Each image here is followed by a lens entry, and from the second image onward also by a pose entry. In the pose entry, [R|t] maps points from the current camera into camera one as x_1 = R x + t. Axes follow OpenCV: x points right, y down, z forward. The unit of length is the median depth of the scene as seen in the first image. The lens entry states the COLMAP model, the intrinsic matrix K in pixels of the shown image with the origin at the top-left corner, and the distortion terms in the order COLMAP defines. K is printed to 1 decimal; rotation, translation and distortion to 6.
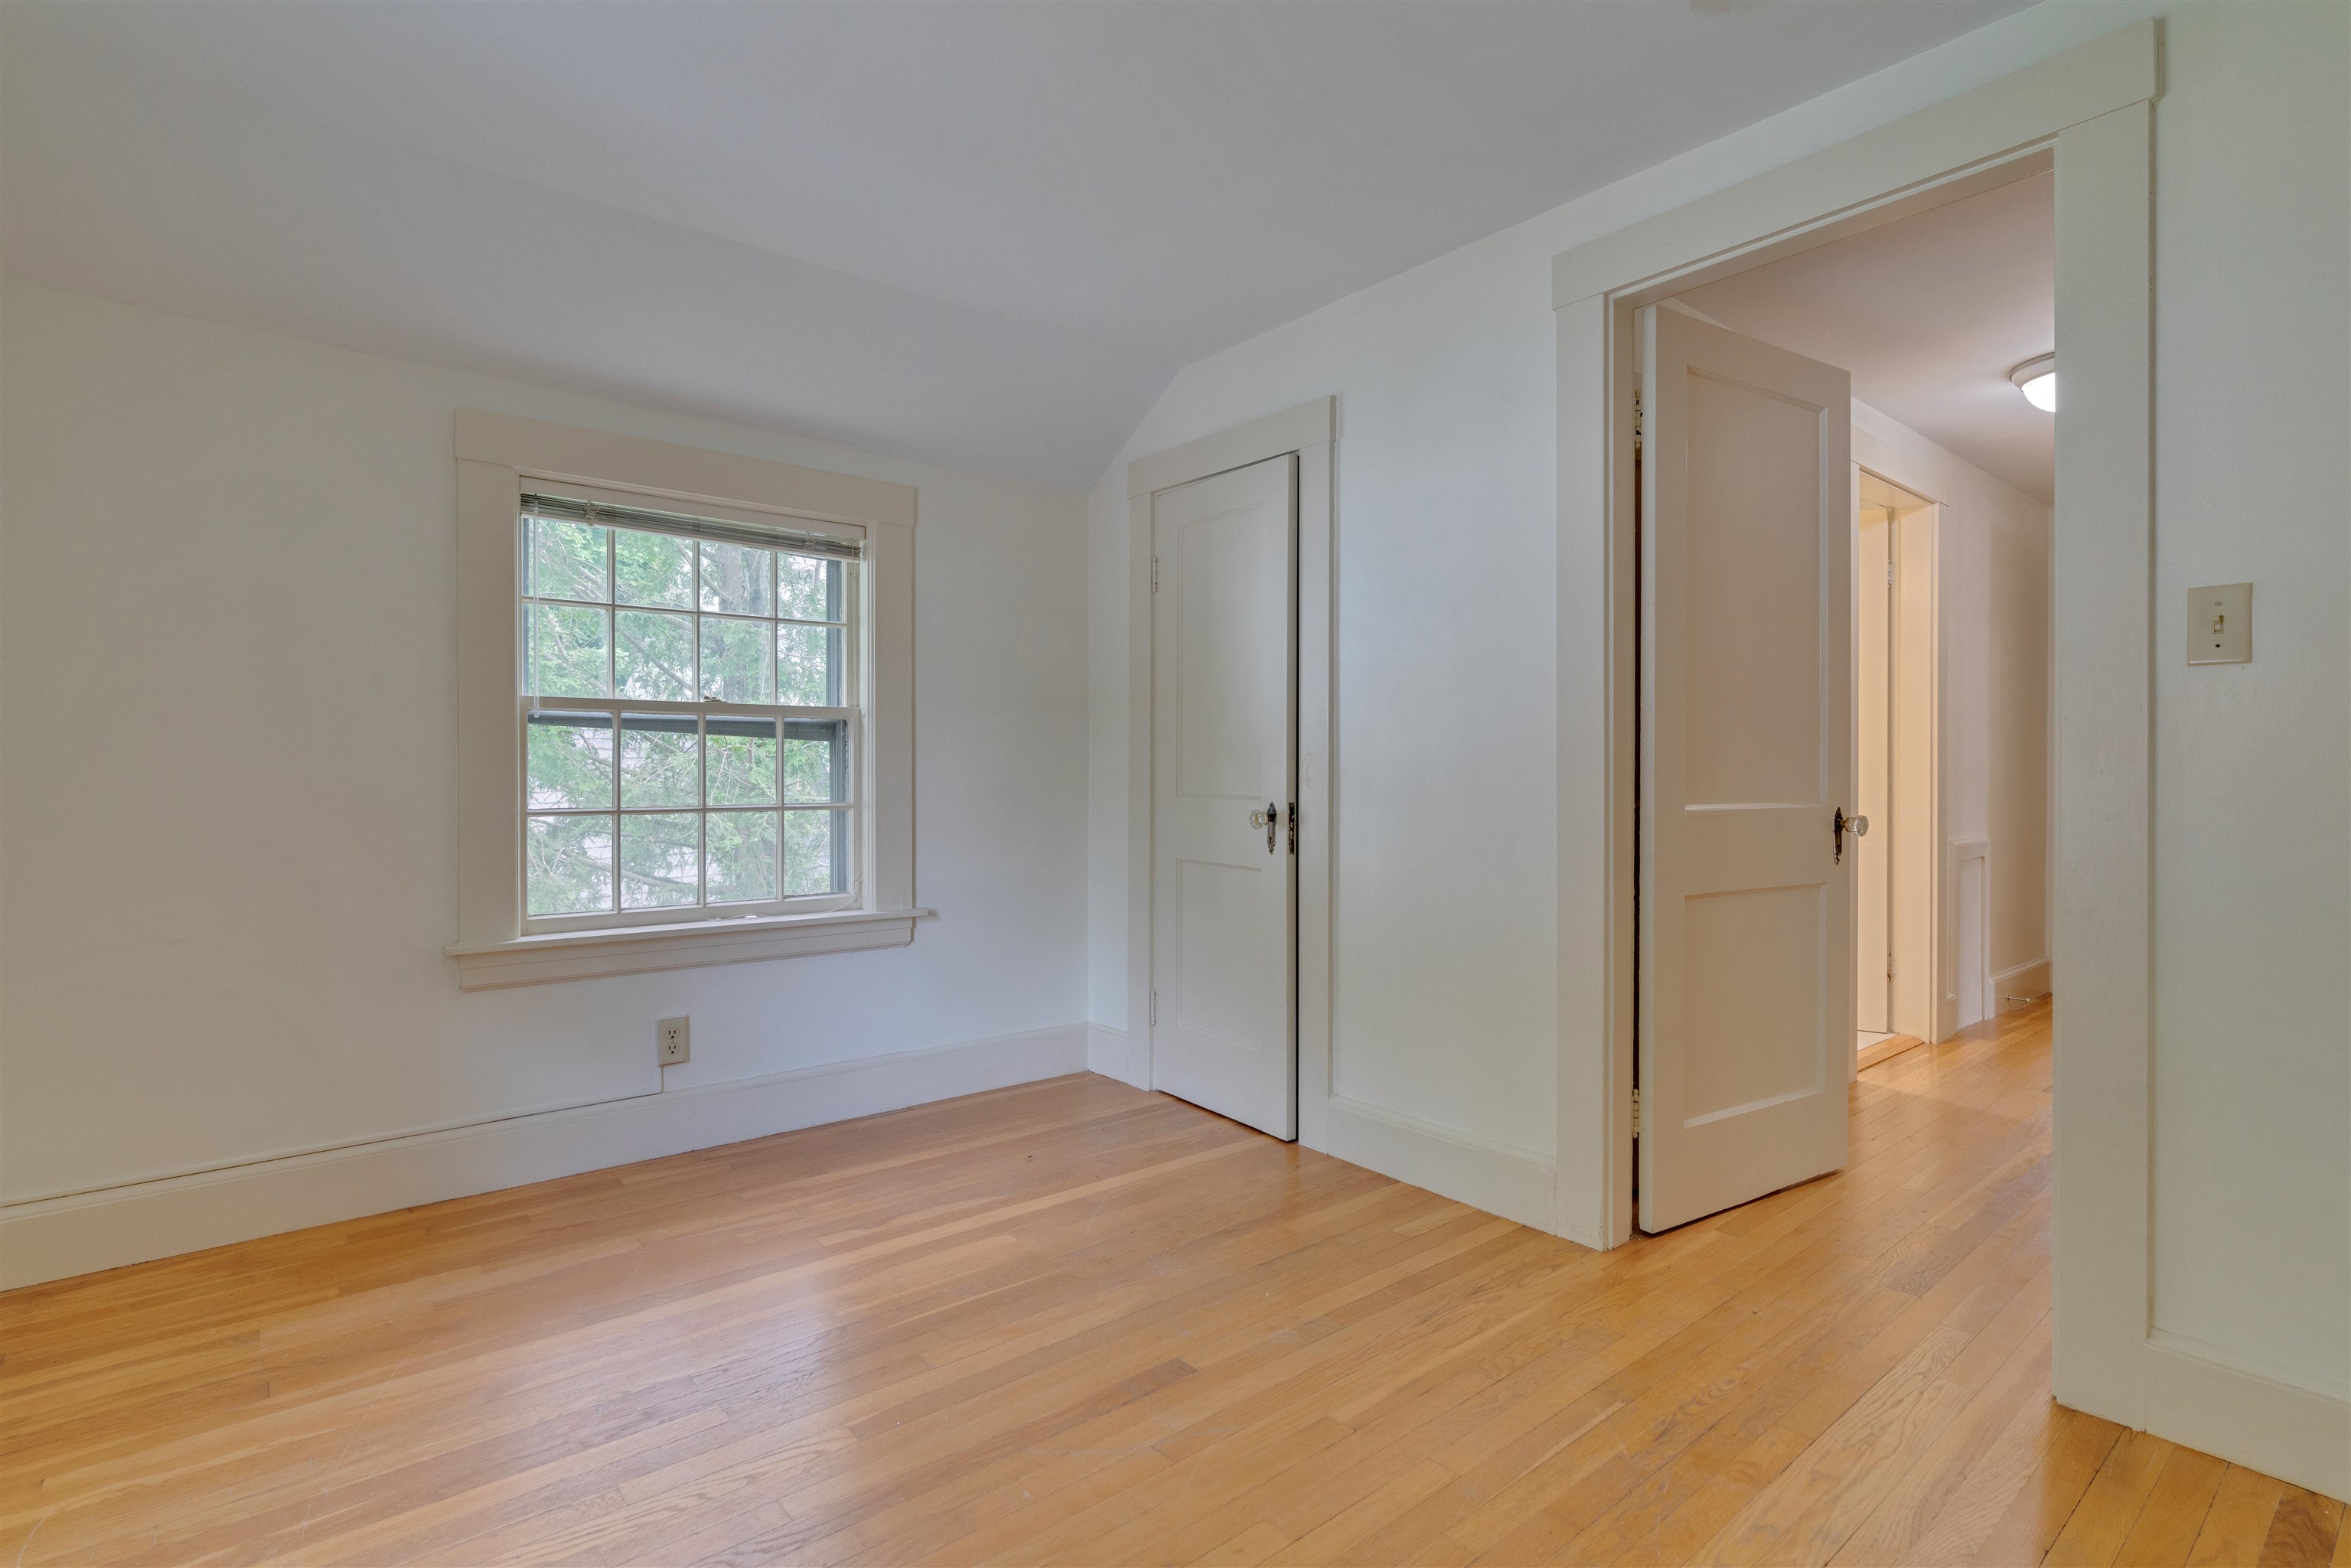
lens RADIAL K [[1218.0, 0, 1168.4], [0, 1218.0, 787.8], [0, 0, 1]] dist [0.044138, 0.001558]
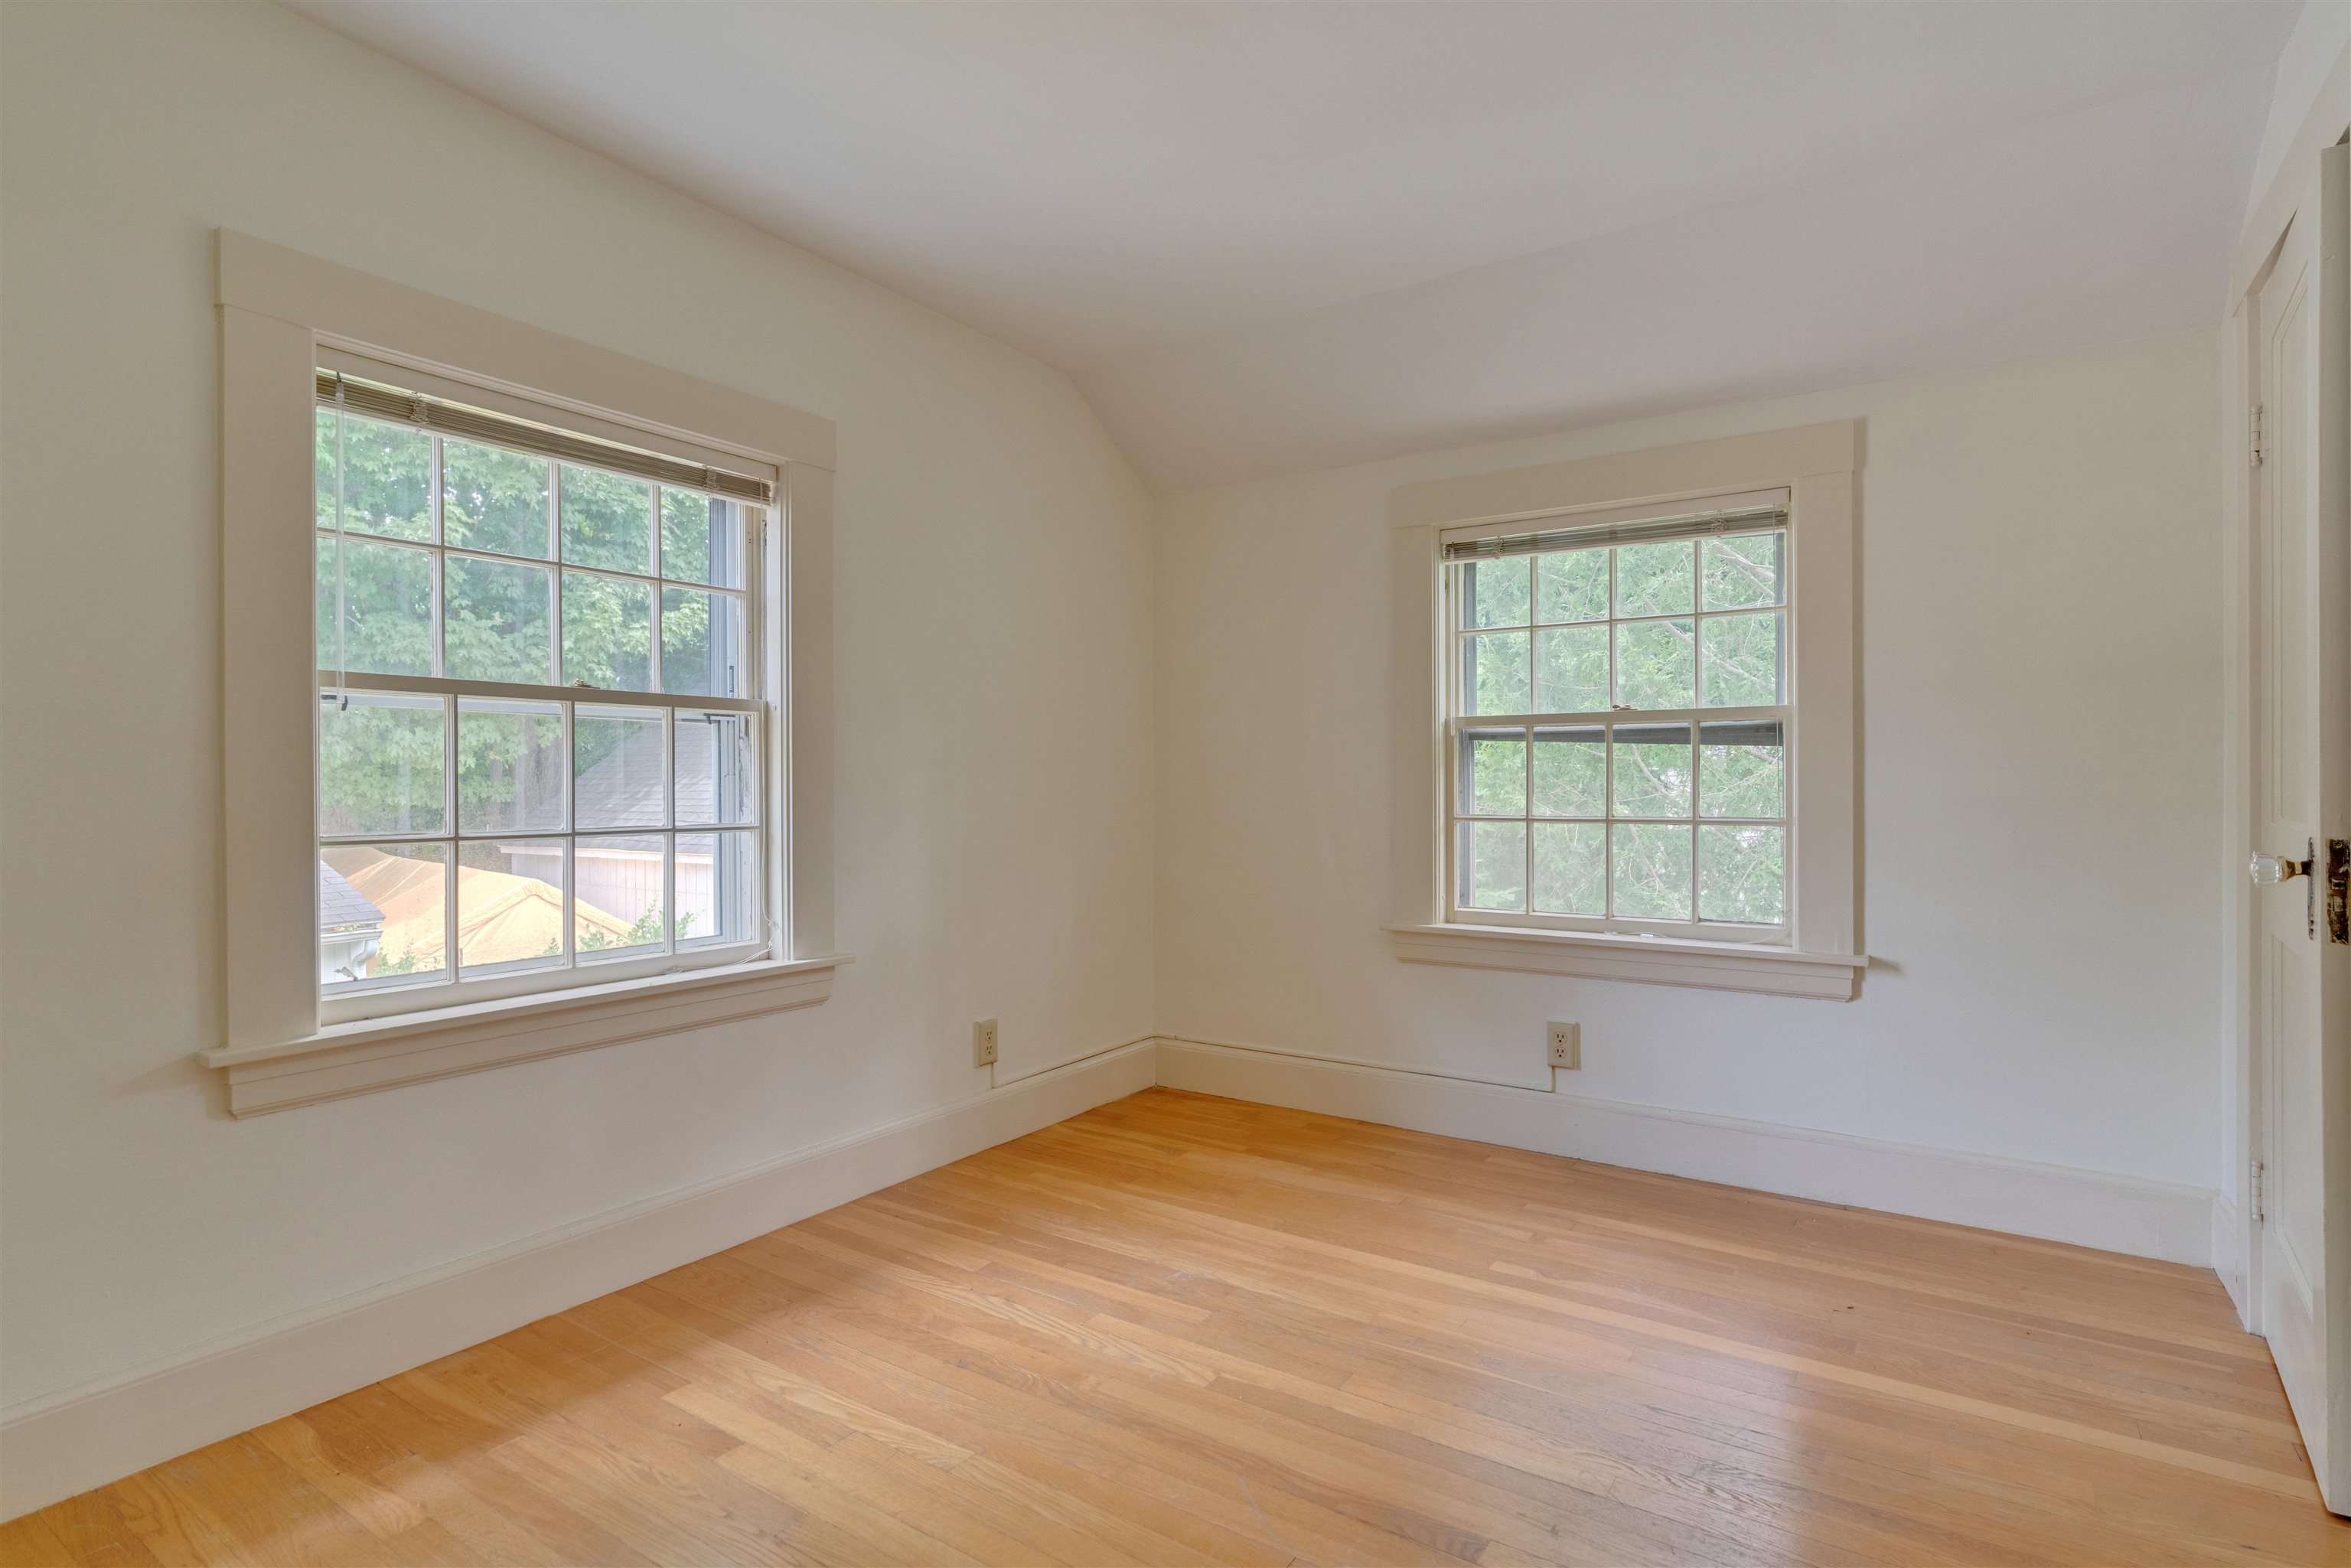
lens RADIAL K [[1218.0, 0, 1168.4], [0, 1218.0, 787.8], [0, 0, 1]] dist [0.044138, 0.001558]
pose [[0.271688, 0.001606, -0.962384, 0.489515], [-0.008166, 0.999966, -0.000636, -0.005082], [0.962351, 0.008032, 0.271692, 0.402924]]
